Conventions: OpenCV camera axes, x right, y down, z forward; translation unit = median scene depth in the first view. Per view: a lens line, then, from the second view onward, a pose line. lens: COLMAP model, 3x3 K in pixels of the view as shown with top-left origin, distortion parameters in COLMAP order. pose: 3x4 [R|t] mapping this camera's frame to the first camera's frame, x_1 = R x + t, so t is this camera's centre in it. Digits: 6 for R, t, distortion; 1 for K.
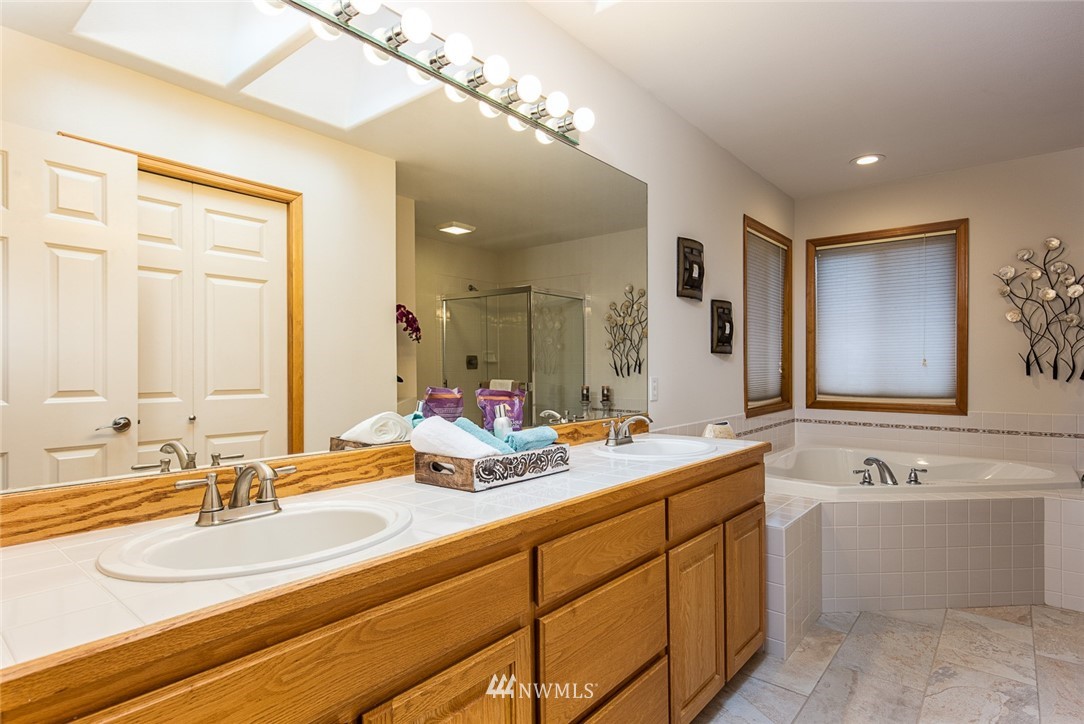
lens RADIAL K [[562.1, 0, 538.1], [0, 562.1, 369.8], [0, 0, 1]] dist [0.000798, -0.000284]
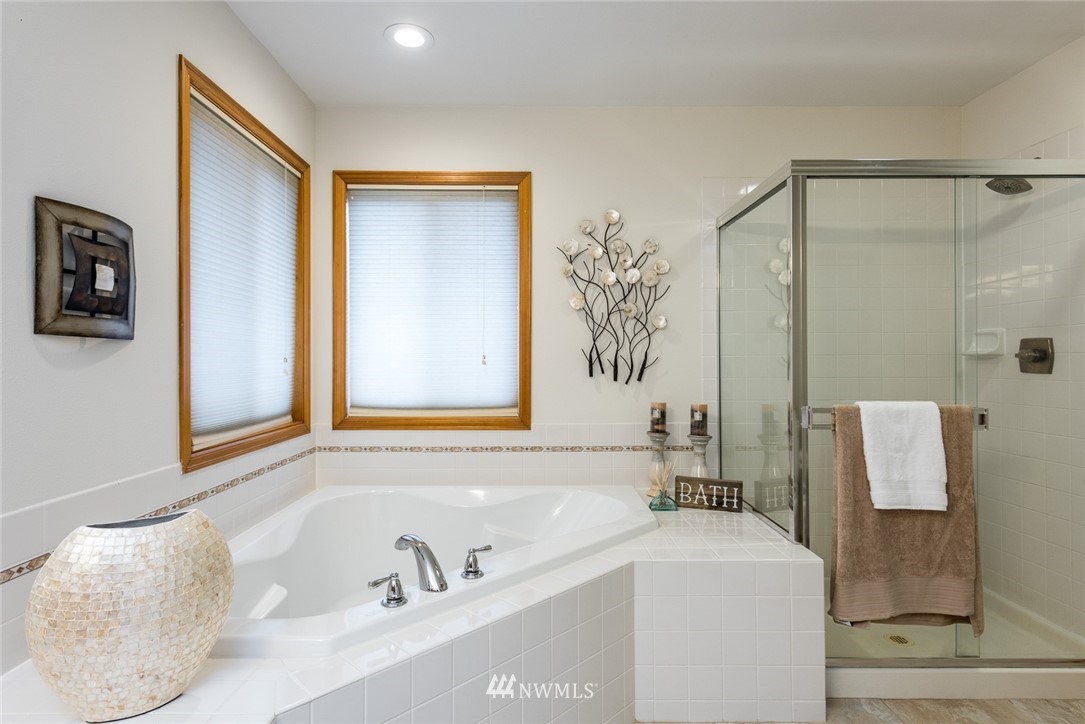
lens RADIAL K [[562.6, 0, 540.4], [0, 562.6, 361.7], [0, 0, 1]] dist [0.000798, -0.000284]
pose [[0.758482, 0.001724, 0.651691, 0.292745], [0.002540, 0.999981, -0.005602, -0.007140], [-0.651689, 0.005904, 0.758464, 0.437584]]
